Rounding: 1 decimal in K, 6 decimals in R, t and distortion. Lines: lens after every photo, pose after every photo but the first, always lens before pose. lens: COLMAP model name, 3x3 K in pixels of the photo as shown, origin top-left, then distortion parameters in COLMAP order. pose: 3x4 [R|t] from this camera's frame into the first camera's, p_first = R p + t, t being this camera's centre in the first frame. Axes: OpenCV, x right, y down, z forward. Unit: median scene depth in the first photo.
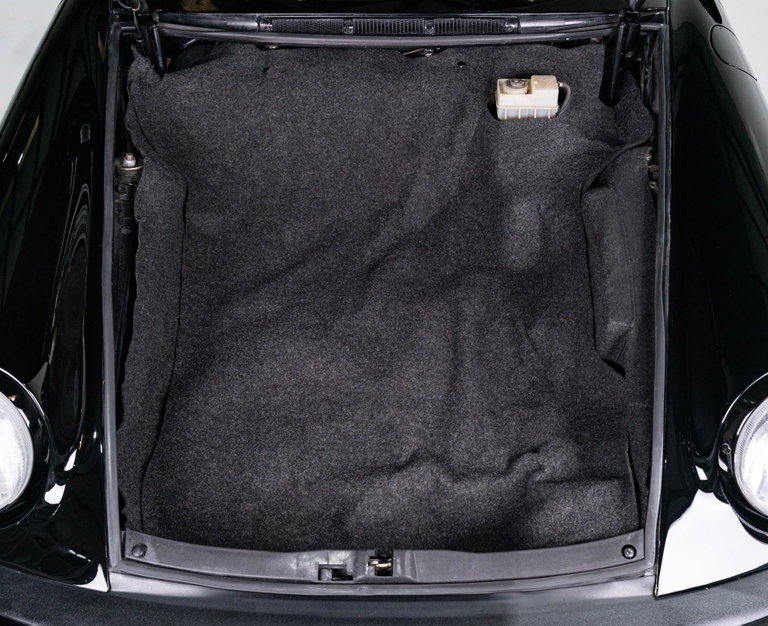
lens RADIAL K [[938.8, 0, 384.0], [0, 938.8, 313.0], [0, 0, 1]] dist [0.005680, -0.014762]
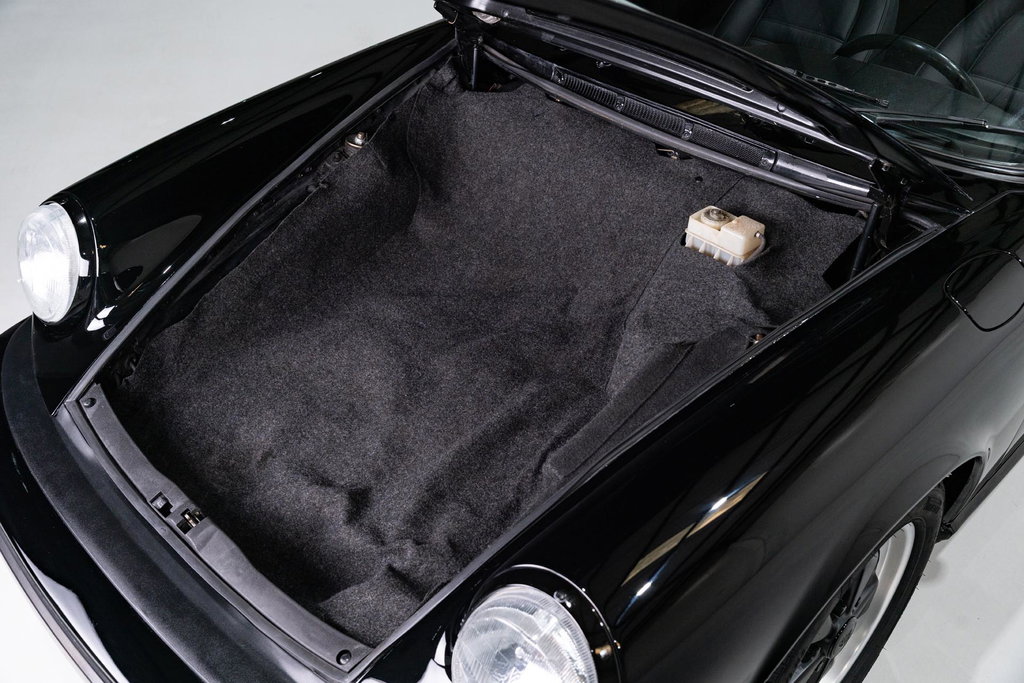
lens RADIAL K [[993.4, 0, 512.0], [0, 993.4, 341.5], [0, 0, 1]] dist [-0.008036, 0.000597]
pose [[0.710898, 0.436509, -0.551438, 0.549326], [-0.483161, 0.872880, 0.068080, -0.109852], [0.511057, 0.218036, 0.831433, 0.159444]]
